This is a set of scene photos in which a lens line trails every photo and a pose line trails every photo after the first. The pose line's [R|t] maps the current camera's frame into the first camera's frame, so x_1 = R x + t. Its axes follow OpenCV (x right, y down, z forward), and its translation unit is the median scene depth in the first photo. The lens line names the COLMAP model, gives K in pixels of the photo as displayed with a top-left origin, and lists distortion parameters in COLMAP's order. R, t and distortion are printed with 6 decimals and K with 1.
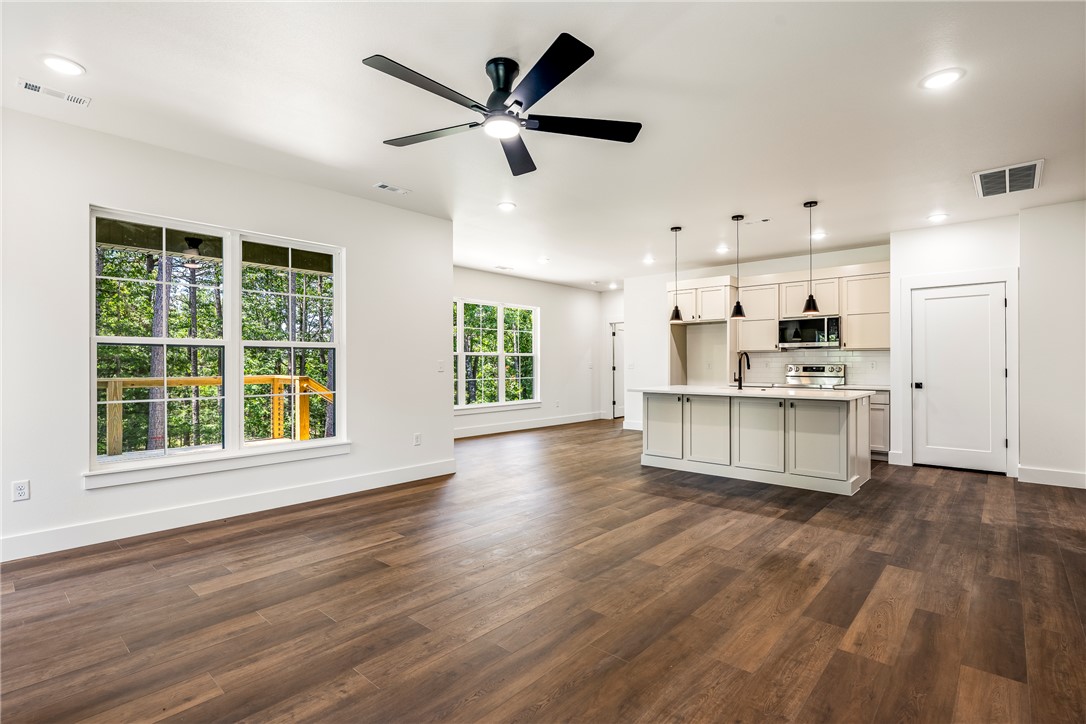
lens RADIAL K [[523.8, 0, 543.0], [0, 523.8, 362.0], [0, 0, 1]] dist [-0.011996, 0.000048]
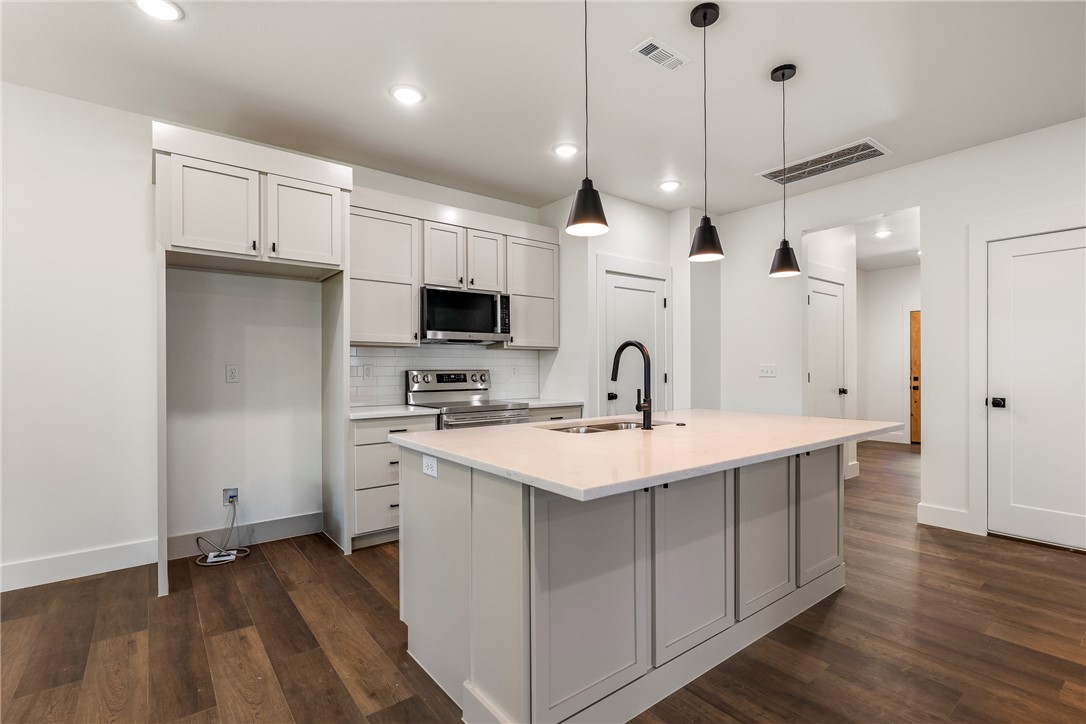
lens RADIAL K [[504.7, 0, 543.0], [0, 504.7, 362.0], [0, 0, 1]] dist [-0.003857, 0.000399]
pose [[0.185685, 0.014697, 0.982499, -0.063909], [0.001085, 0.999884, -0.015162, 0.008042], [-0.982609, 0.003882, 0.185648, 1.507841]]
